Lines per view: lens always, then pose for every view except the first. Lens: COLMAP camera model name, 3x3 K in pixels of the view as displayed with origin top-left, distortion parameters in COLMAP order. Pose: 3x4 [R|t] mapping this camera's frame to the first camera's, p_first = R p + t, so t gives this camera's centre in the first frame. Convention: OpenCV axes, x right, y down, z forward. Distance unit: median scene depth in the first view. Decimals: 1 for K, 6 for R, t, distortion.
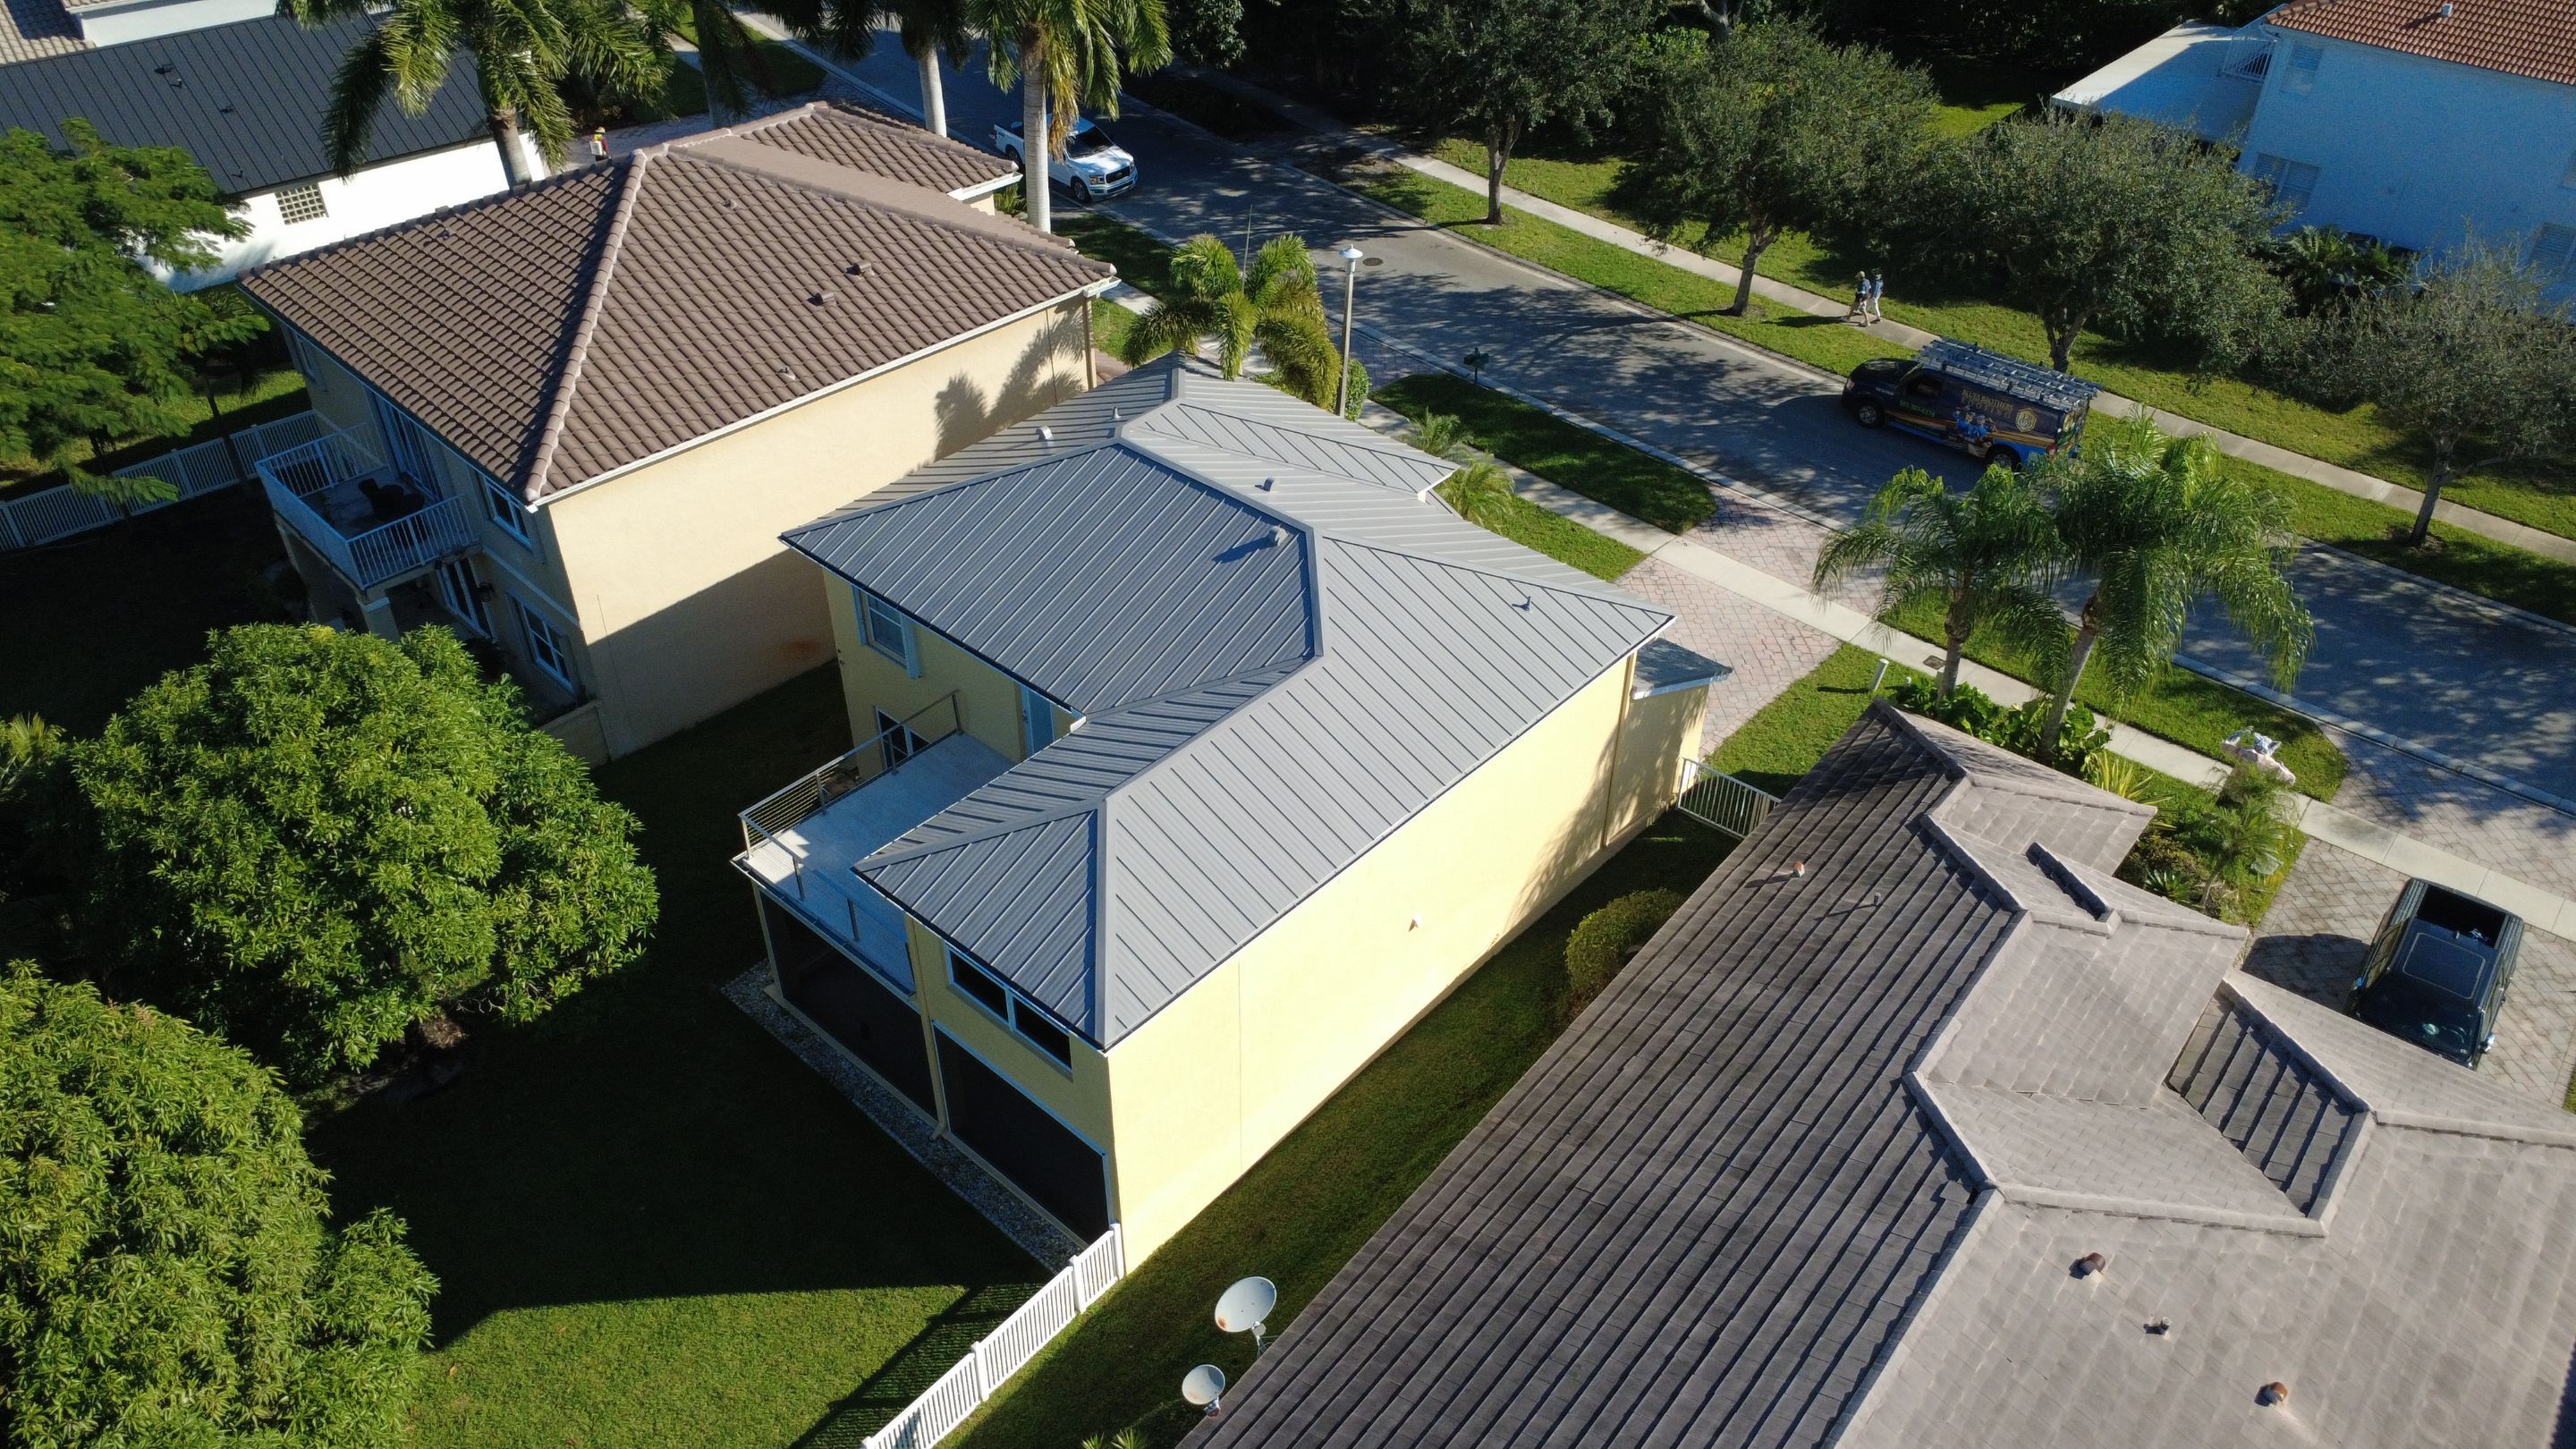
lens RADIAL K [[1861.7, 0, 1276.9], [0, 1861.7, 728.4], [0, 0, 1]] dist [0.000349, 0.001534]
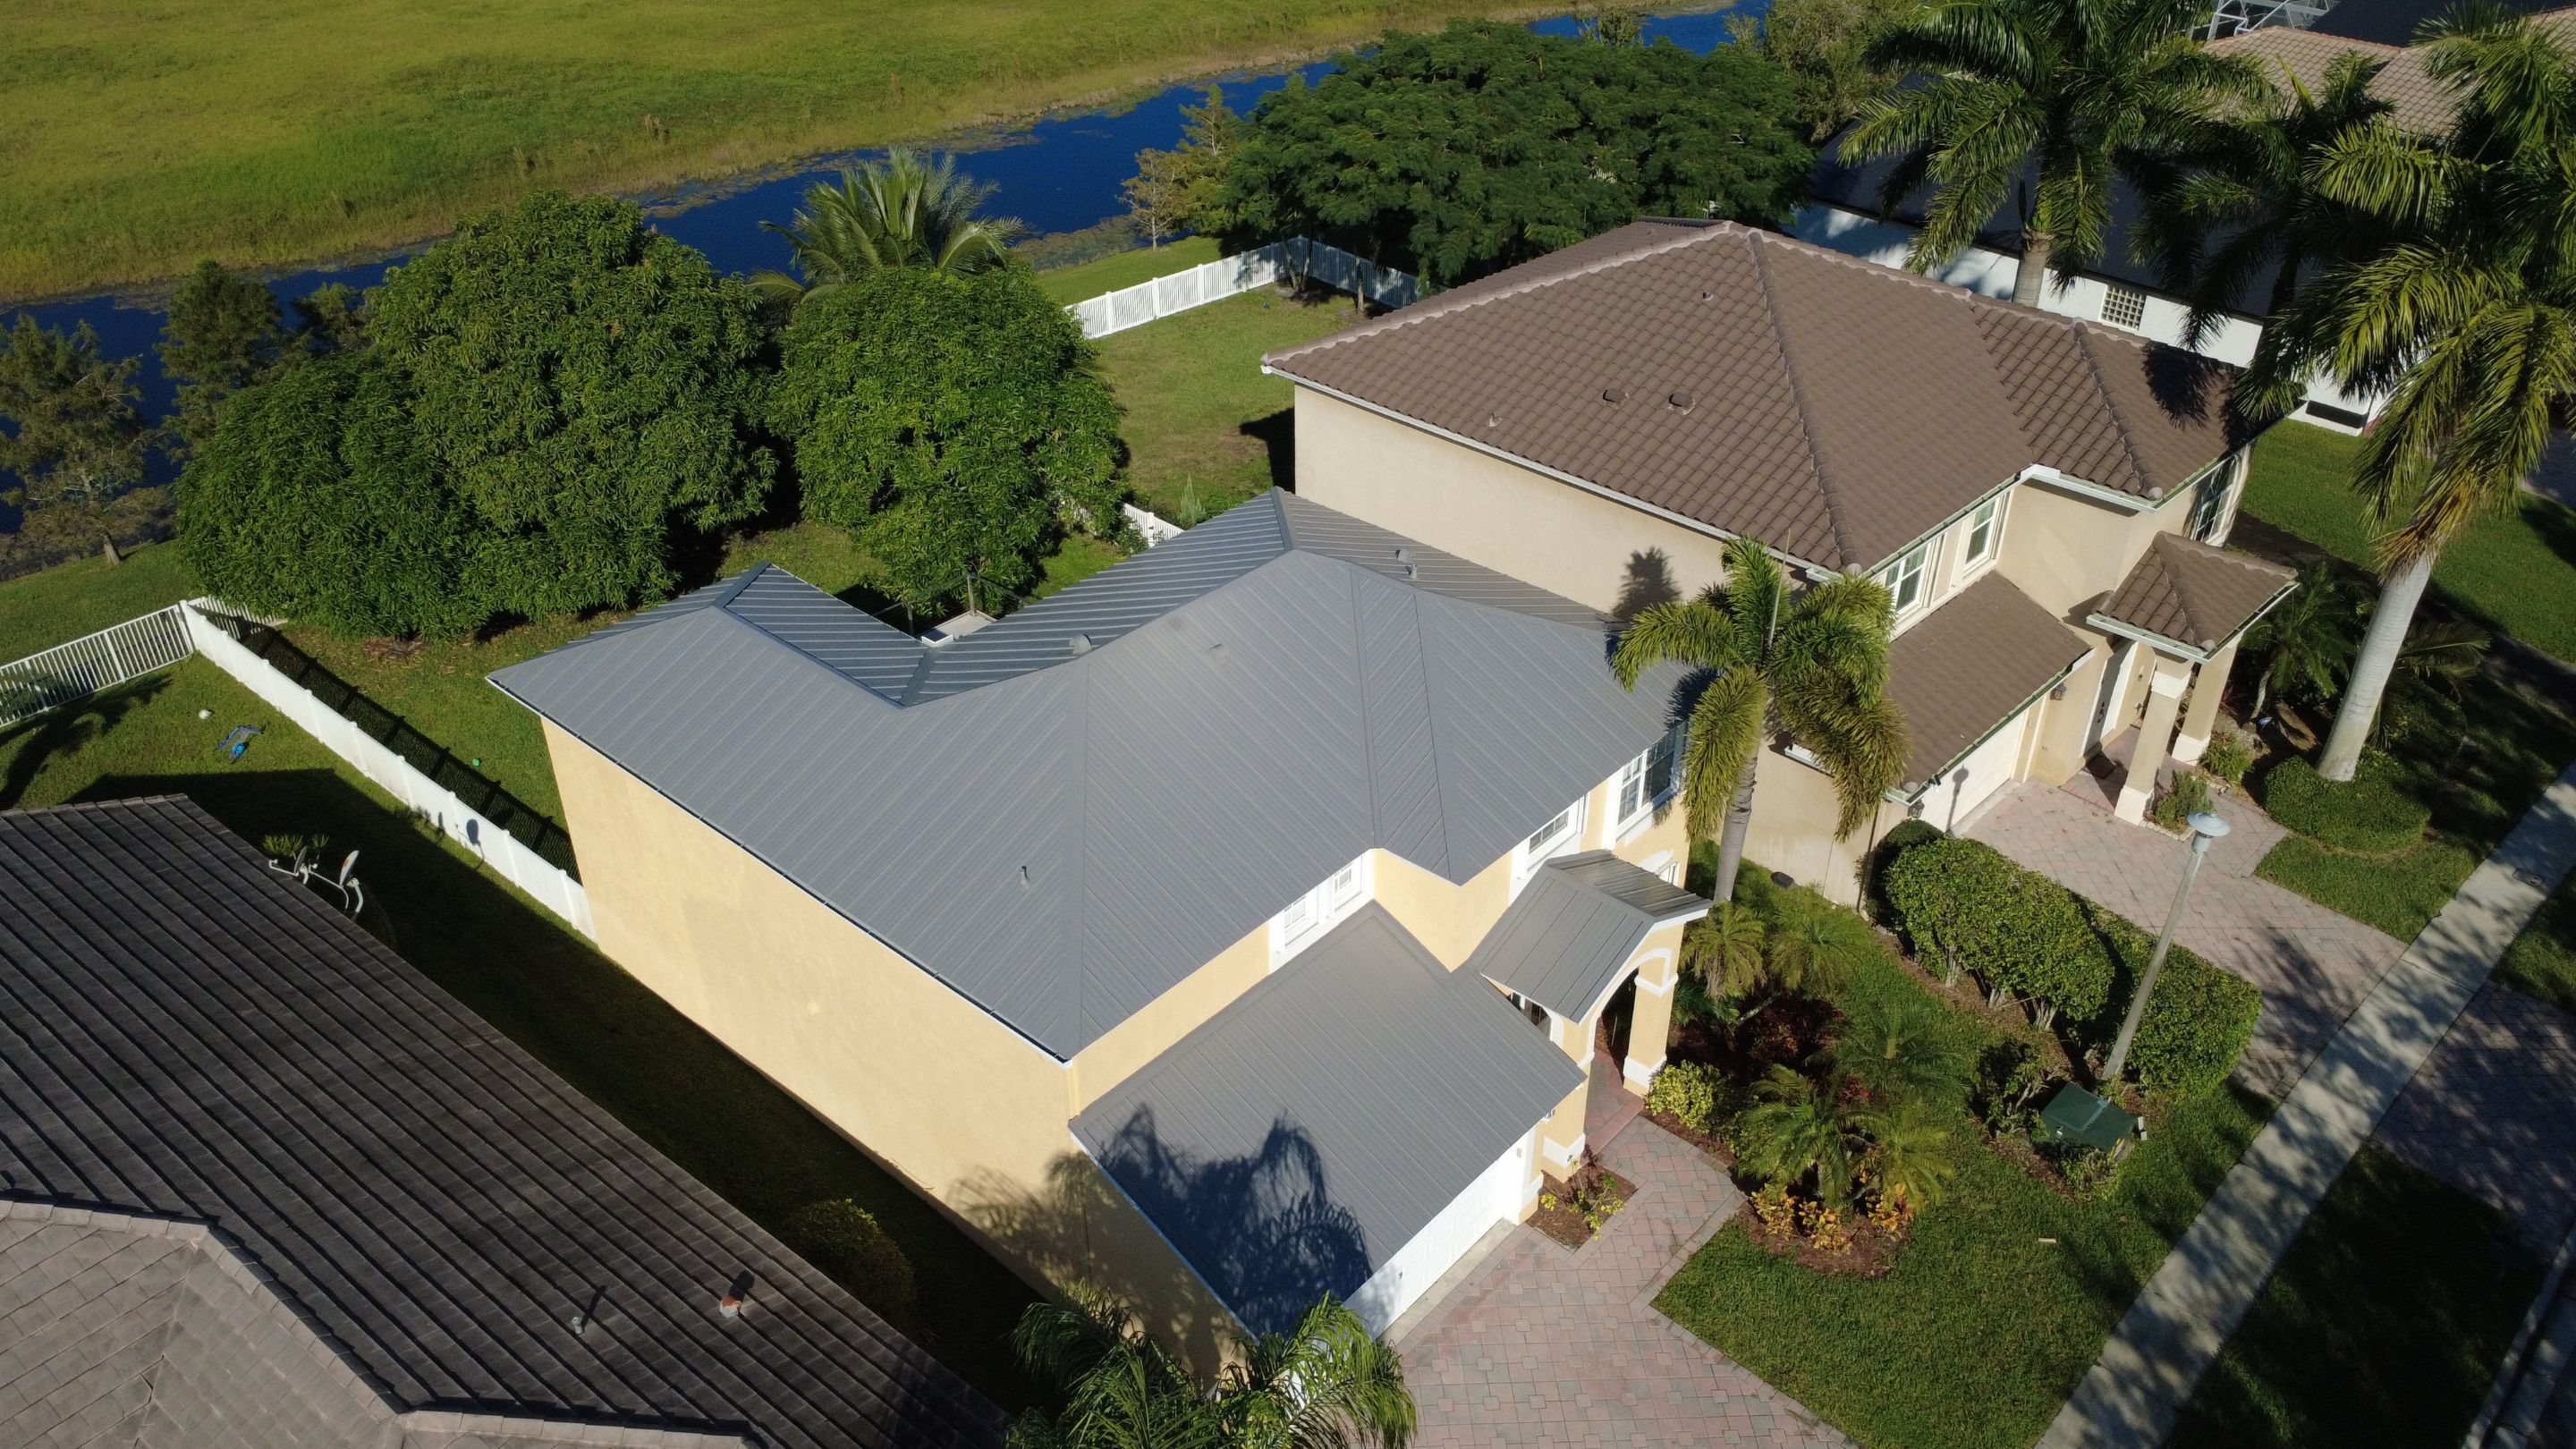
lens RADIAL K [[1654.7, 0, 1285.6], [0, 1654.7, 815.3], [0, 0, 1]] dist [0.001775, 0.001795]
pose [[-0.023156, 0.585553, -0.810303, 0.526191], [-0.598180, 0.641308, 0.480526, -0.374330], [0.801027, 0.495835, 0.335416, 0.657961]]
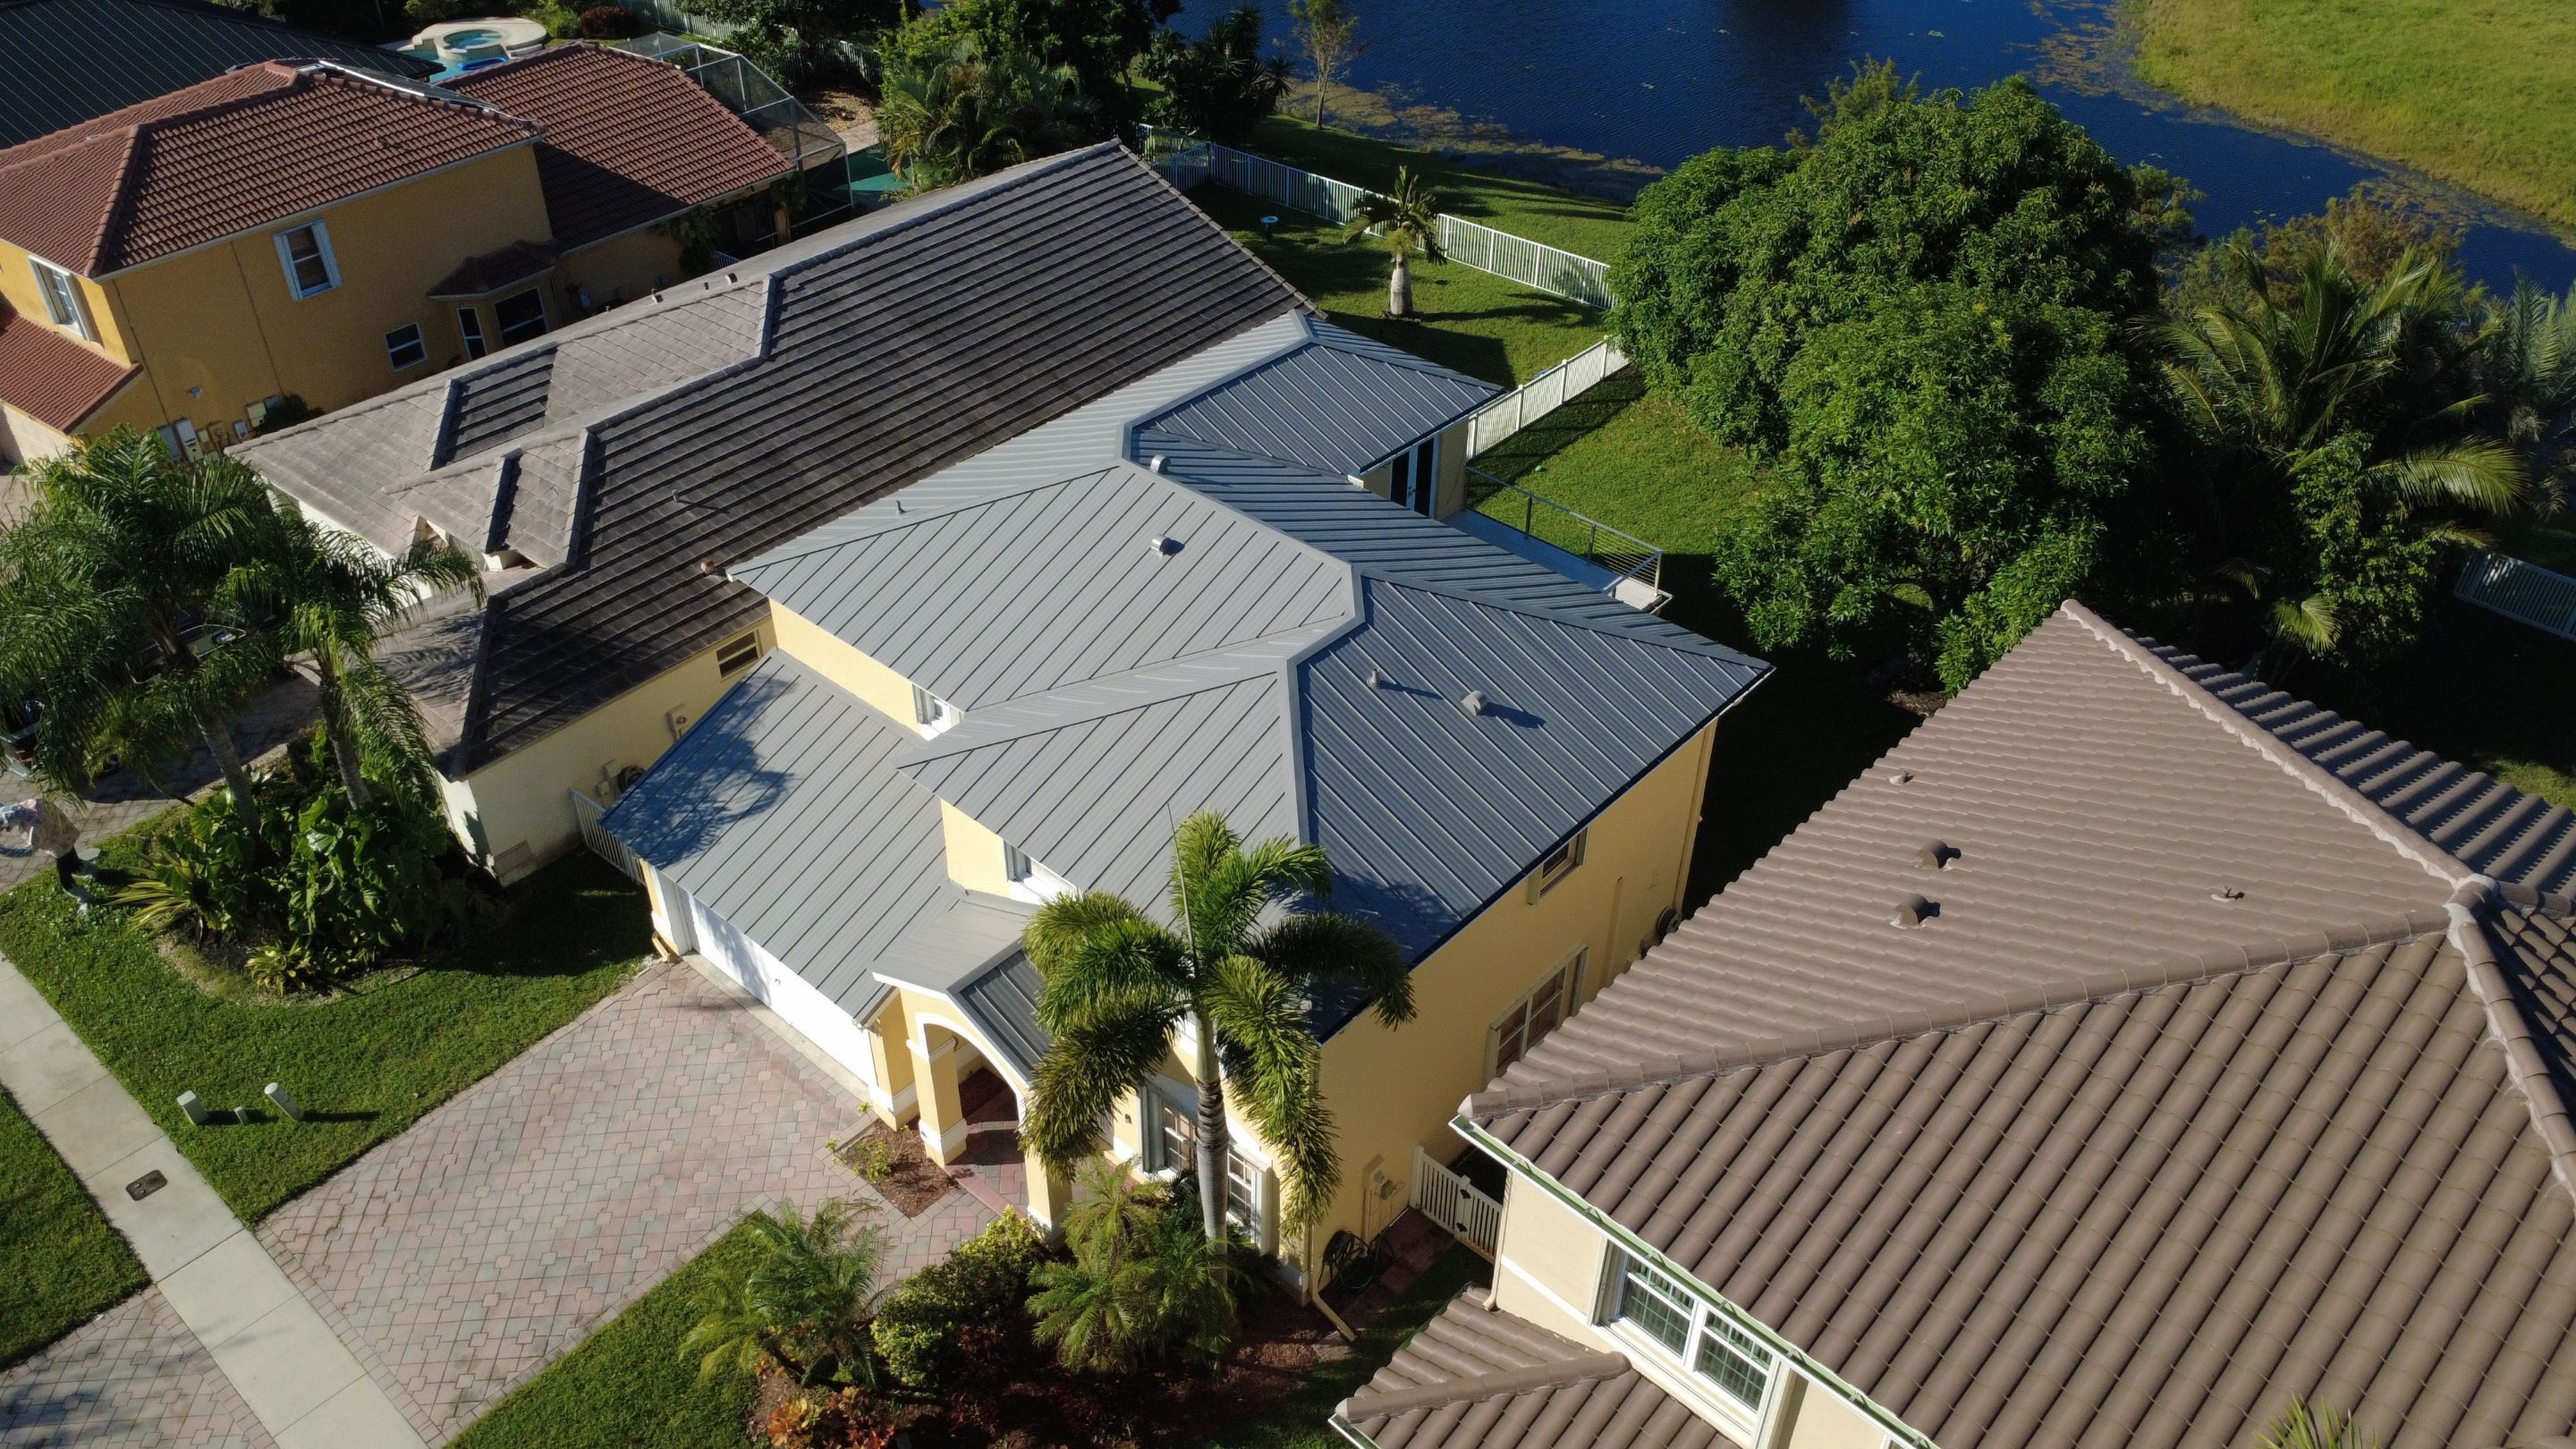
lens RADIAL K [[1844.9, 0, 1287.0], [0, 1844.9, 735.7], [0, 0, 1]] dist [0.001895, -0.000881]
pose [[-0.999842, 0.000002, -0.017771, -0.036371], [-0.017118, 0.268336, 0.963173, -0.738039], [0.004770, 0.963325, -0.268294, 1.066872]]
